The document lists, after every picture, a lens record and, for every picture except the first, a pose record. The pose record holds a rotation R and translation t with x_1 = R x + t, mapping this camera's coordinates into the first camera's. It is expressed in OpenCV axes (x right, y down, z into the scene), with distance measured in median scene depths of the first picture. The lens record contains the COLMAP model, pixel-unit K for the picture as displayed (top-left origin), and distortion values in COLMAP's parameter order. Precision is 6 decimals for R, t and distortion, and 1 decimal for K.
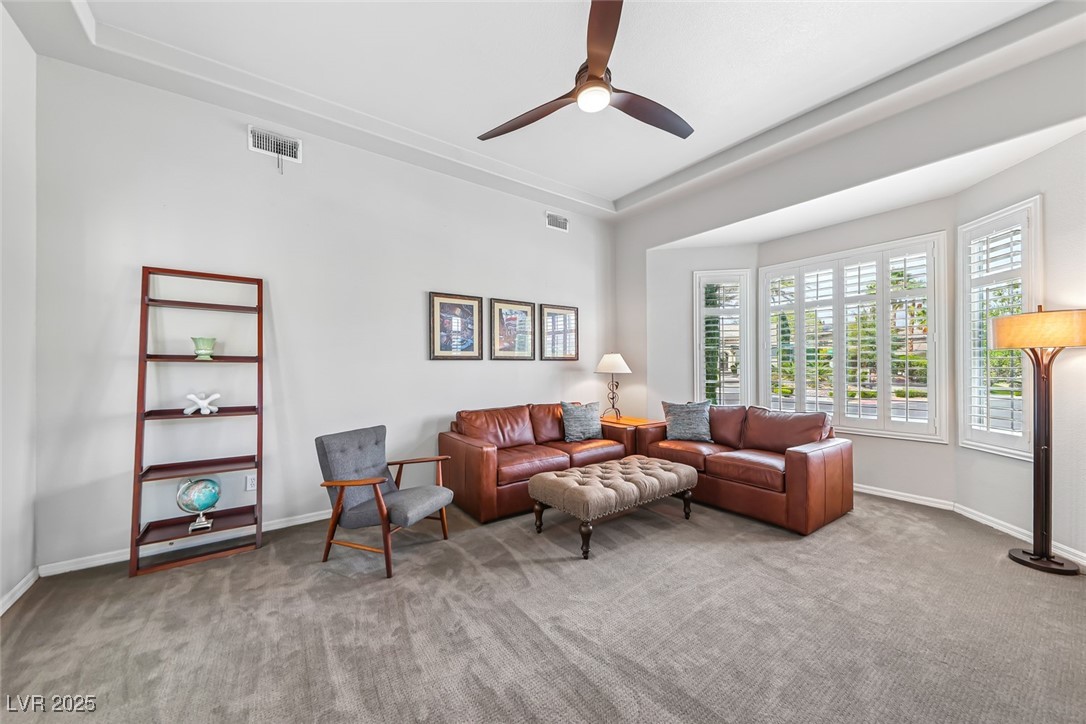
lens RADIAL K [[389.2, 0, 536.0], [0, 389.2, 366.7], [0, 0, 1]] dist [0.001948, -0.003314]
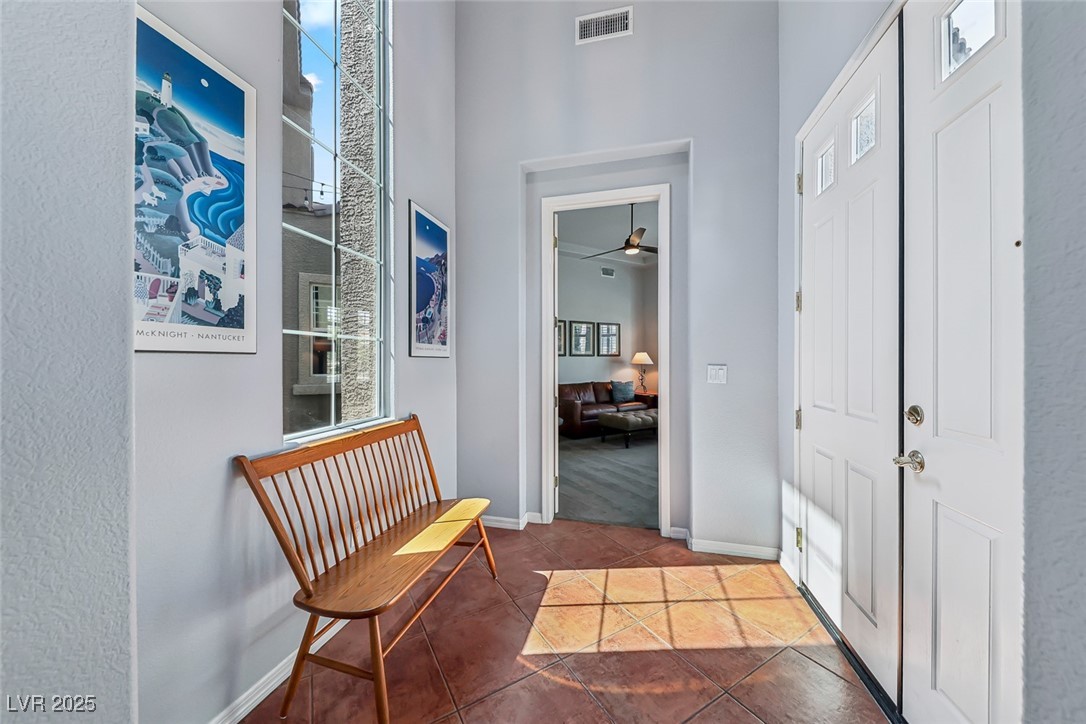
lens RADIAL K [[382.4, 0, 543.0], [0, 382.4, 362.0], [0, 0, 1]] dist [0.010543, -0.000032]
pose [[0.997720, 0.001680, -0.067464, -0.127881], [-0.001368, 0.999988, 0.004671, 0.000469], [0.067472, -0.004568, 0.997711, -0.746767]]
